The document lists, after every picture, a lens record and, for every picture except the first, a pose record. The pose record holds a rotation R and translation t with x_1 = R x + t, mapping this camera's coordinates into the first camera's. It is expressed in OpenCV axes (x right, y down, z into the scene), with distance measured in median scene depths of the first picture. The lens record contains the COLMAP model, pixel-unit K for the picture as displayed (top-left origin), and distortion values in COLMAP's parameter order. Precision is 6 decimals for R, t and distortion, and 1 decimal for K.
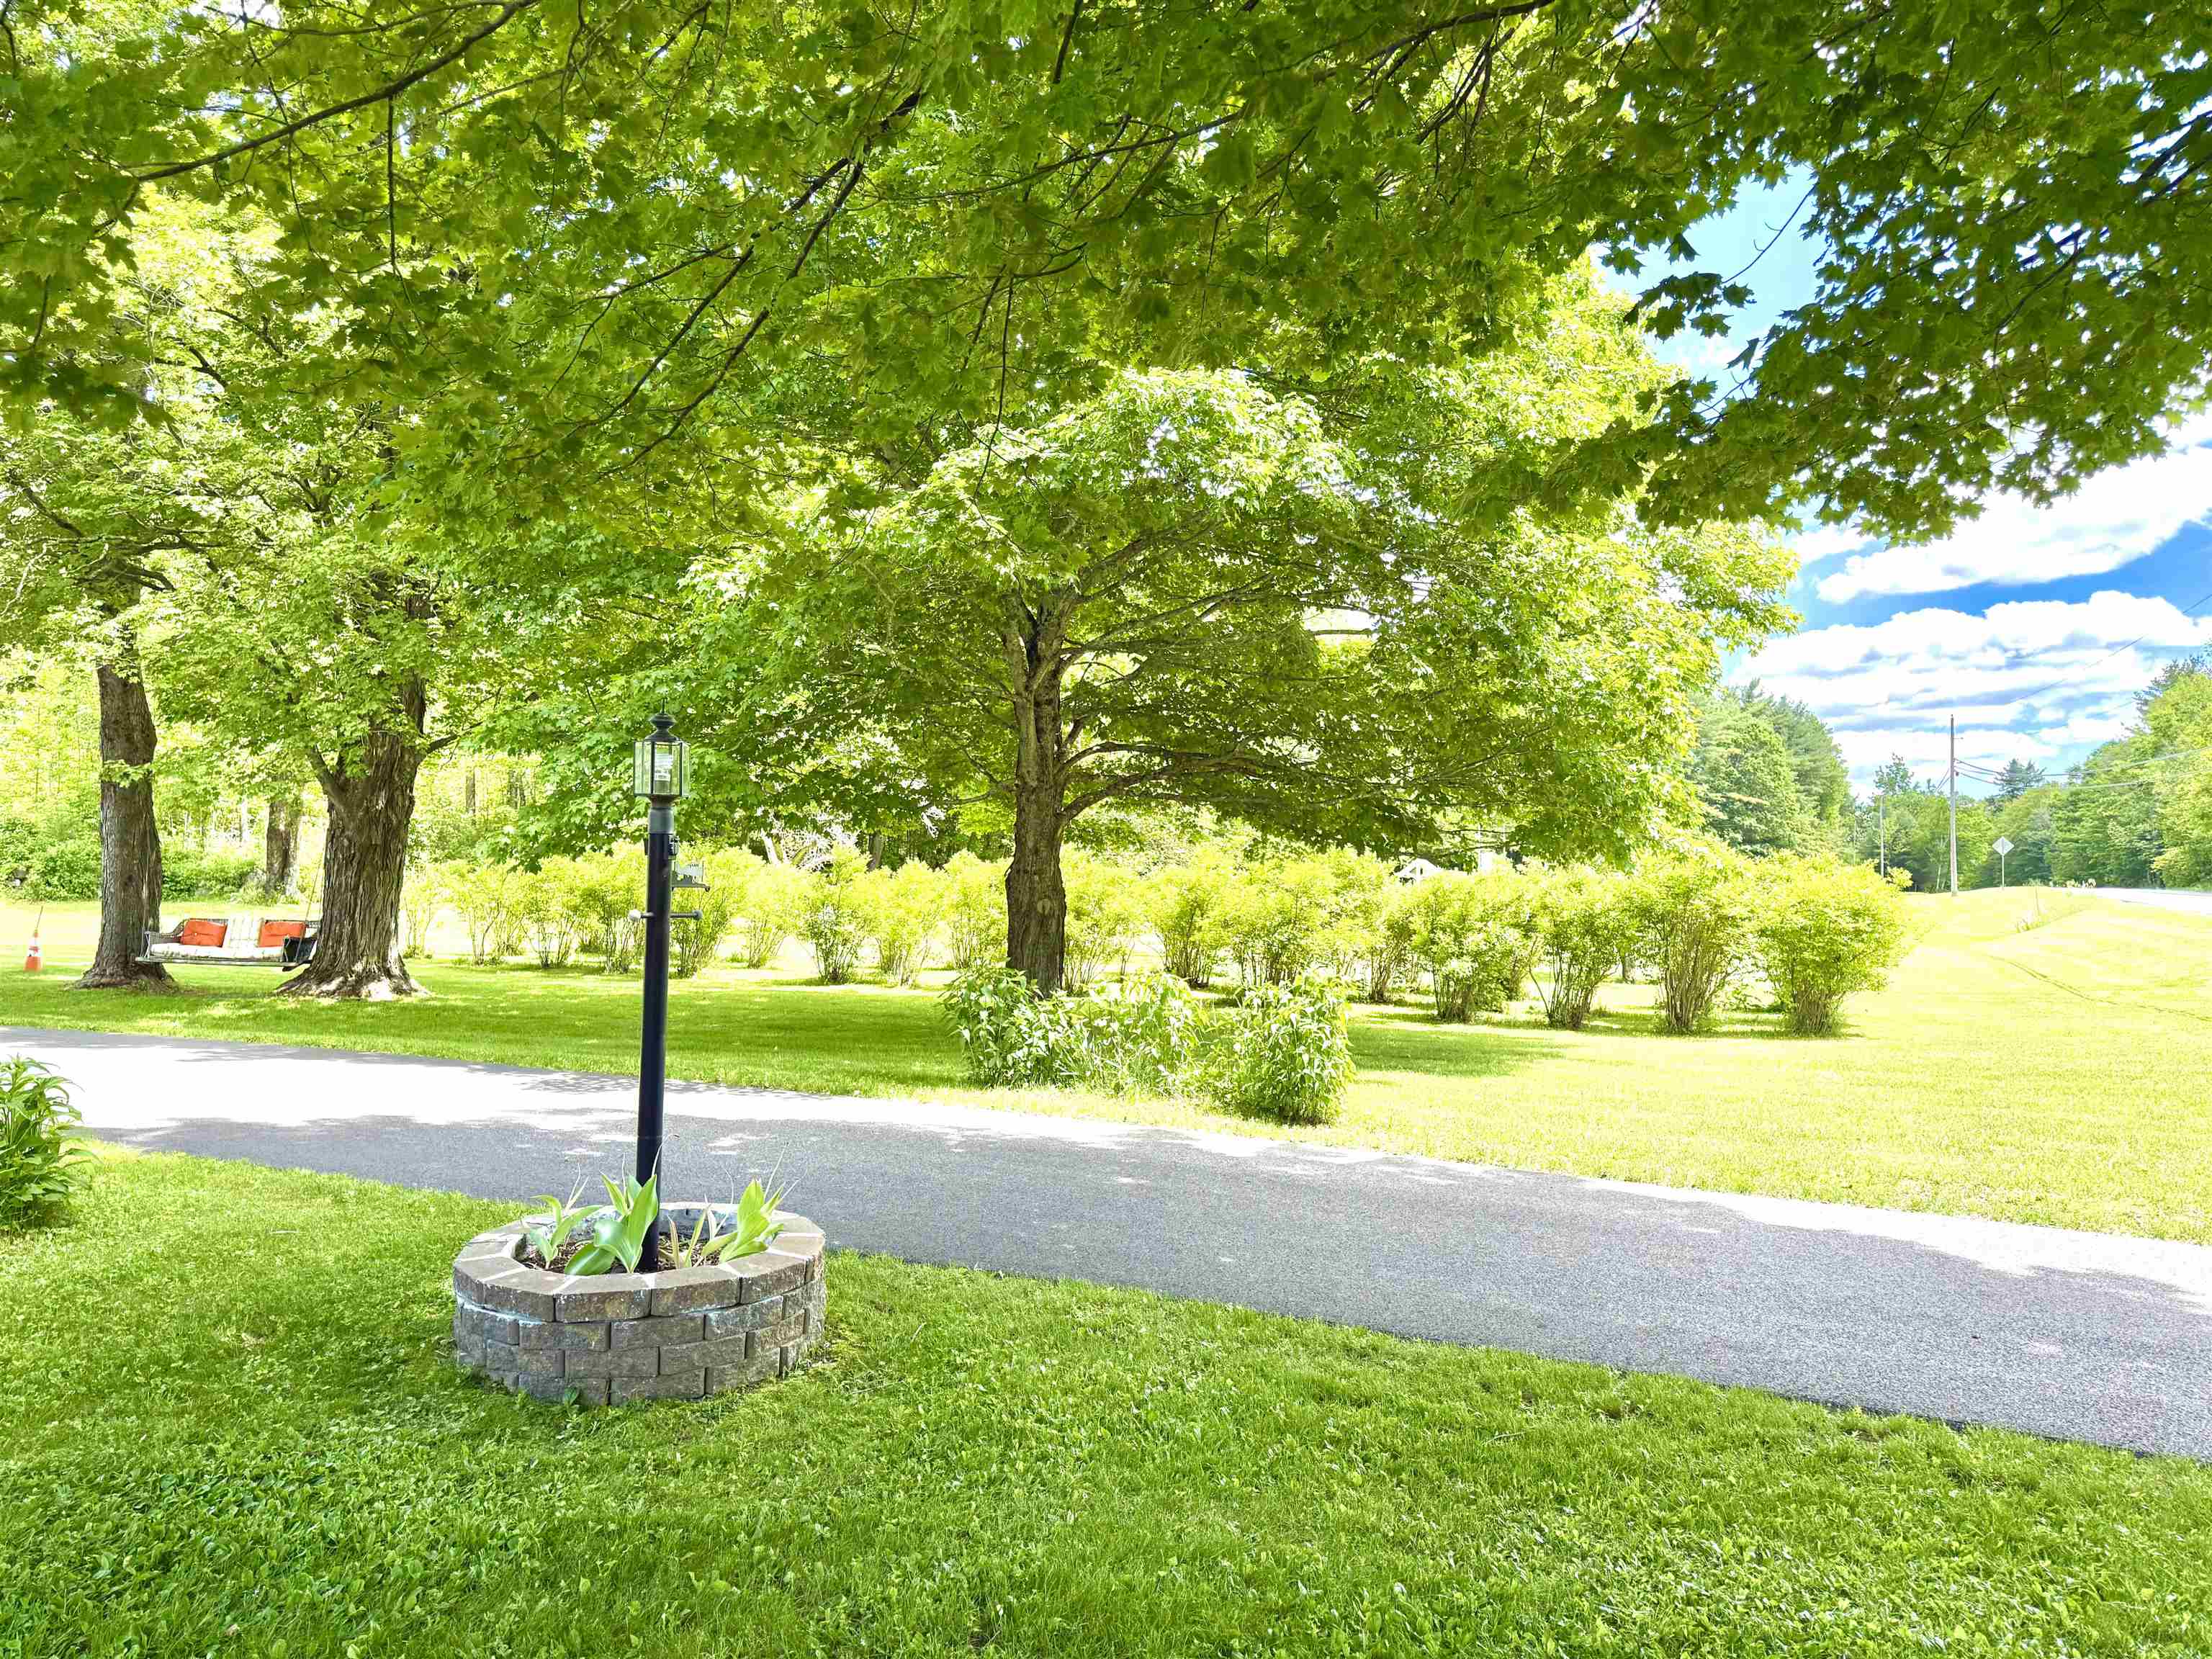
lens RADIAL K [[1564.9, 0, 1108.7], [0, 1564.9, 834.1], [0, 0, 1]] dist [0.045881, 0.000052]
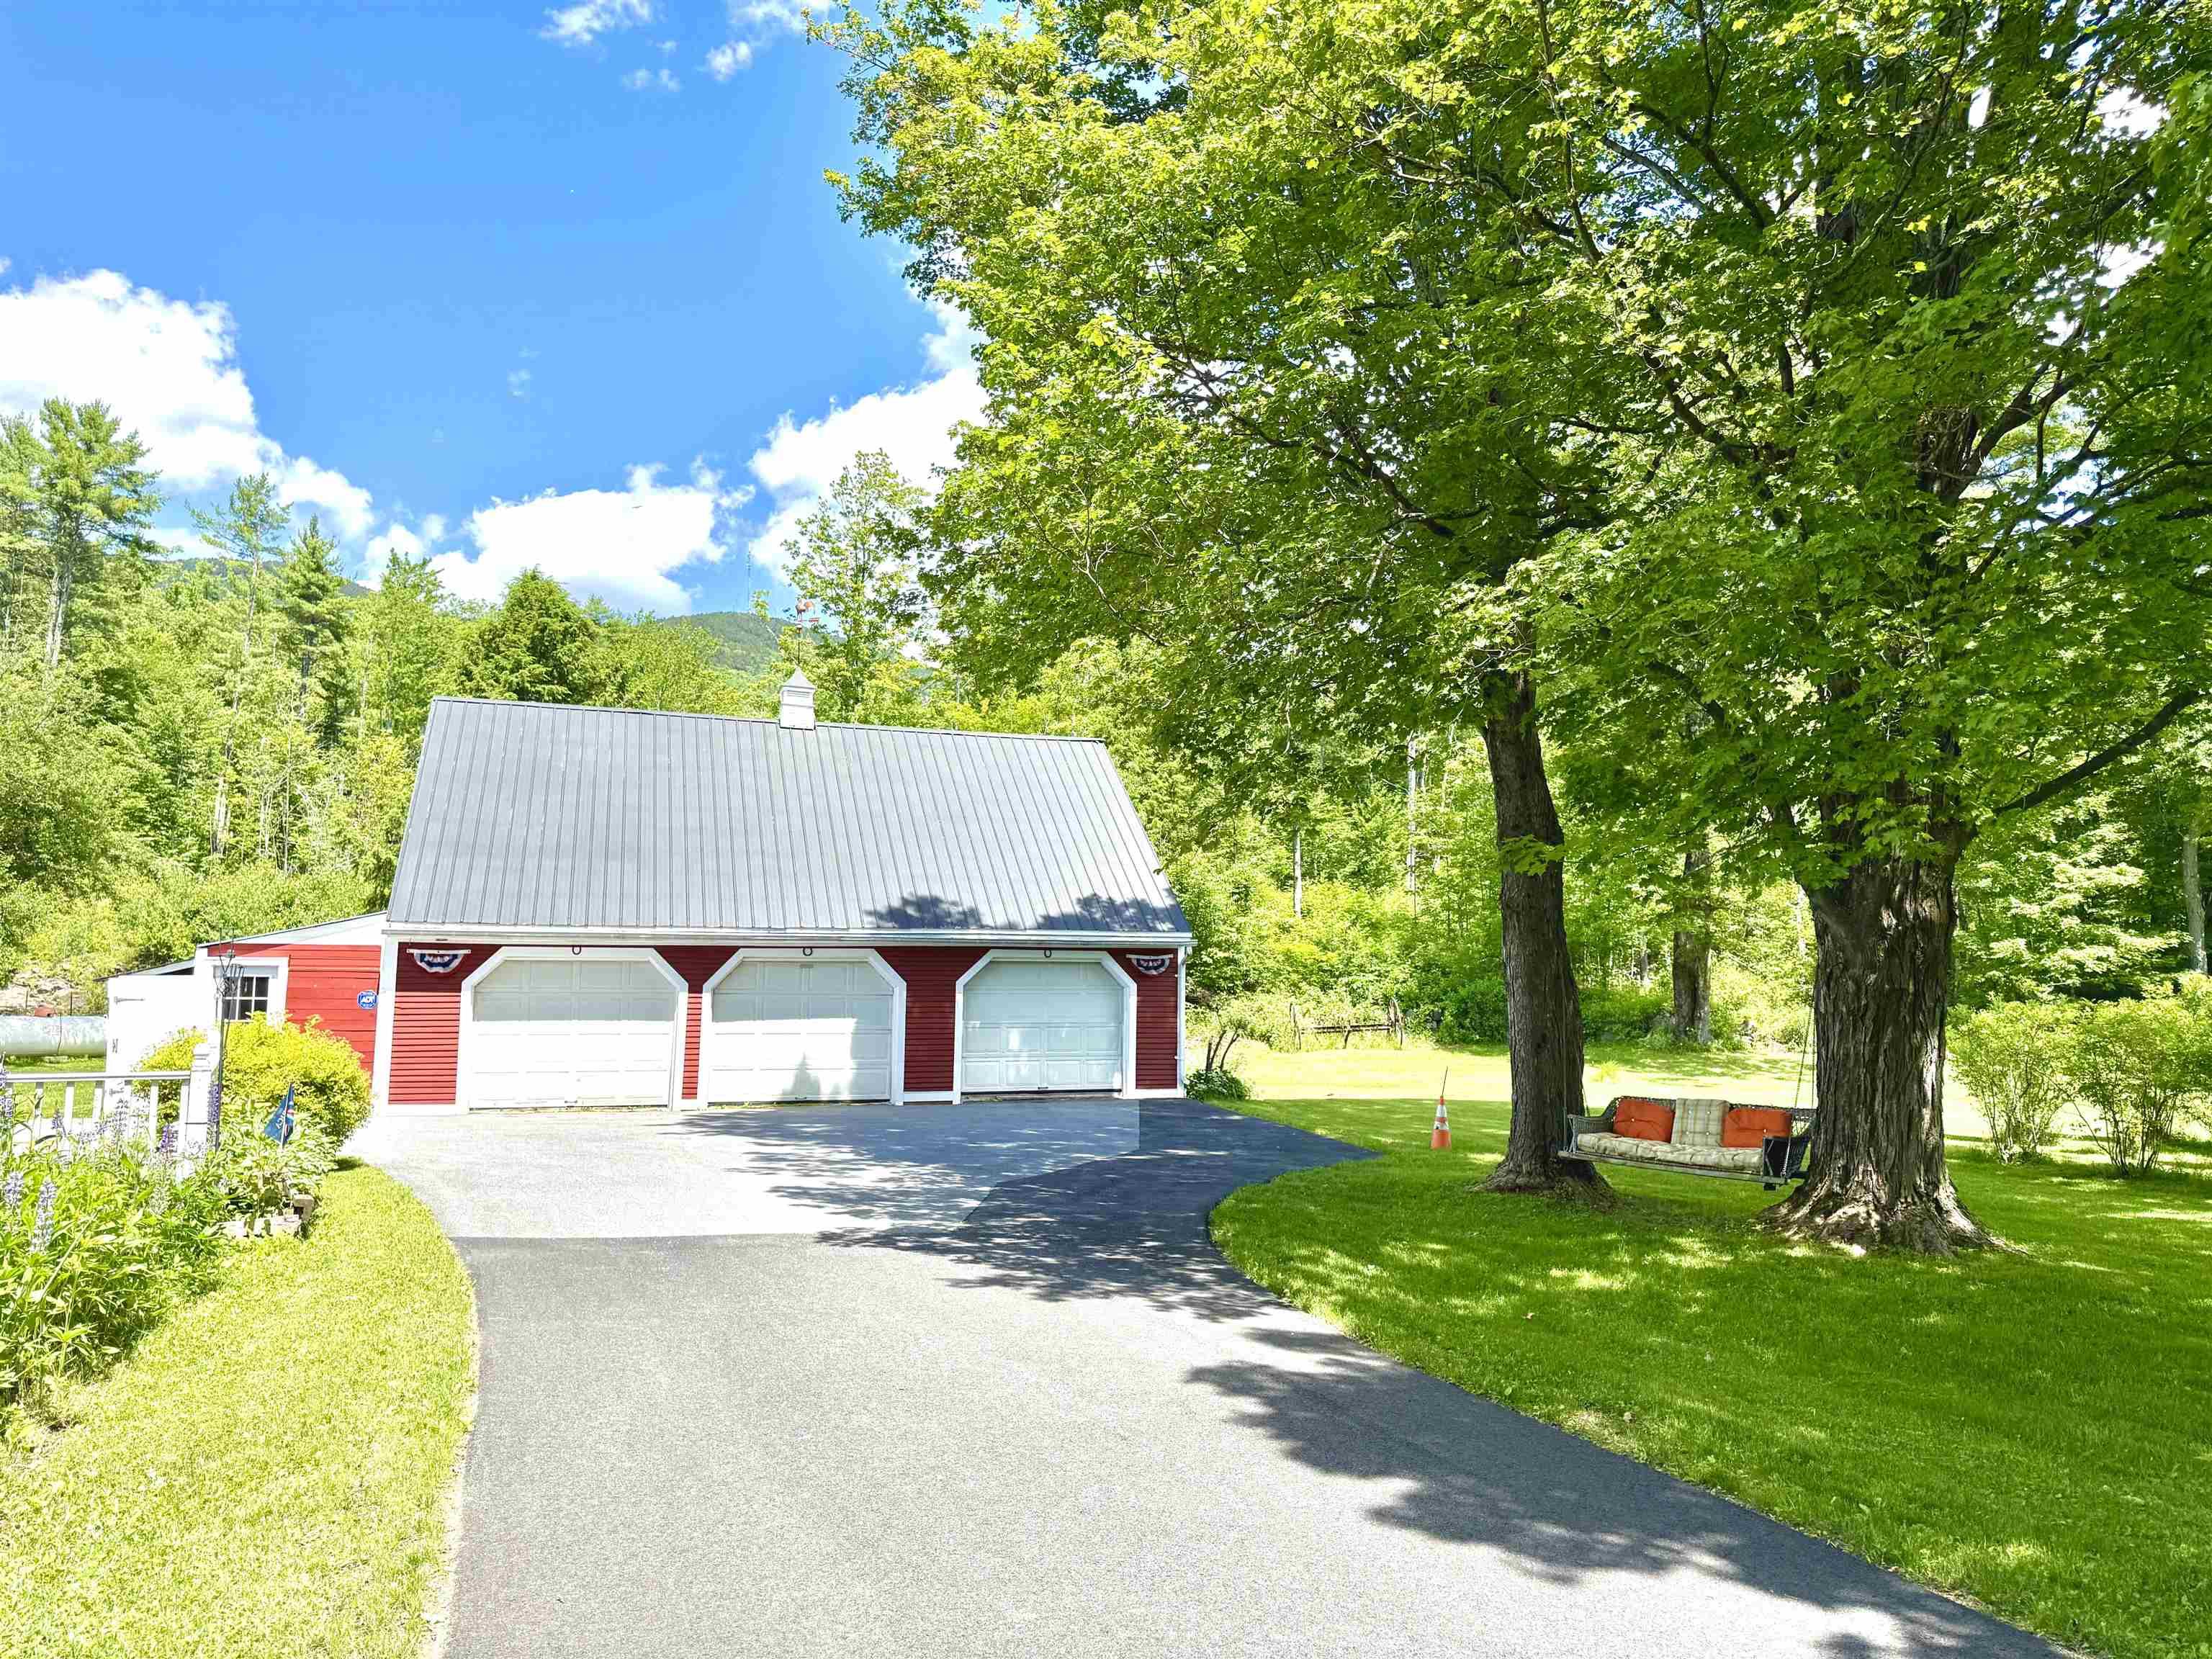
lens RADIAL K [[1564.9, 0, 1104.0], [0, 1564.9, 829.5], [0, 0, 1]] dist [0.045881, 0.000052]
pose [[0.685342, -0.076324, -0.724210, -0.233103], [0.012392, 0.995571, -0.093196, -0.000247], [0.728116, 0.054897, 0.683252, 0.370067]]
